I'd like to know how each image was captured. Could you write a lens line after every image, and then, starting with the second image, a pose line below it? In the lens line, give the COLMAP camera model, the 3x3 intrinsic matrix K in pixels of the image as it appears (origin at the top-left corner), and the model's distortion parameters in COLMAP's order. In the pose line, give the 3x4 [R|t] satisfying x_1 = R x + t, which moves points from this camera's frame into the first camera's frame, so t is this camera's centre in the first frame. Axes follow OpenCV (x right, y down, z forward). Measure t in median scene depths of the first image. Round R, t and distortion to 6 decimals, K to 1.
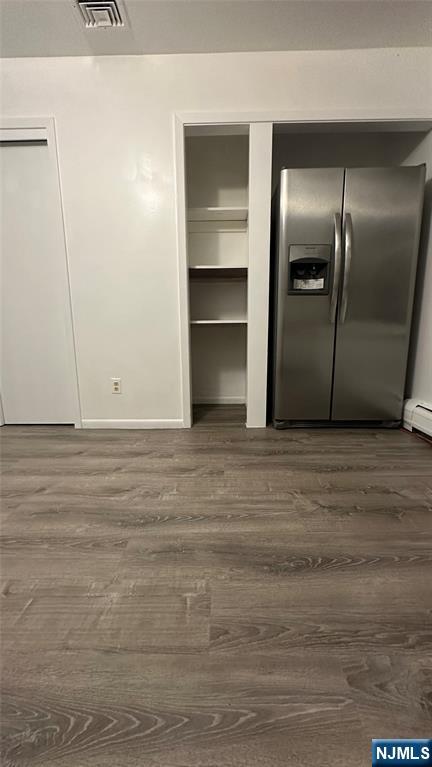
lens RADIAL K [[306.7, 0, 218.6], [0, 306.7, 383.1], [0, 0, 1]] dist [-0.003332, 0.000233]
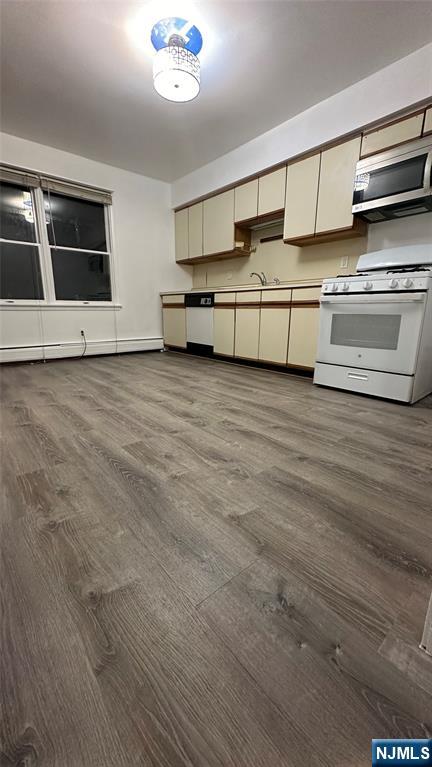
lens RADIAL K [[306.7, 0, 216.5], [0, 306.7, 378.3], [0, 0, 1]] dist [-0.003332, 0.000233]
pose [[-0.655463, -0.167241, 0.736477, -2.137825], [0.136090, 0.933054, 0.333000, -0.195365], [-0.742865, 0.318496, -0.588823, 1.530598]]
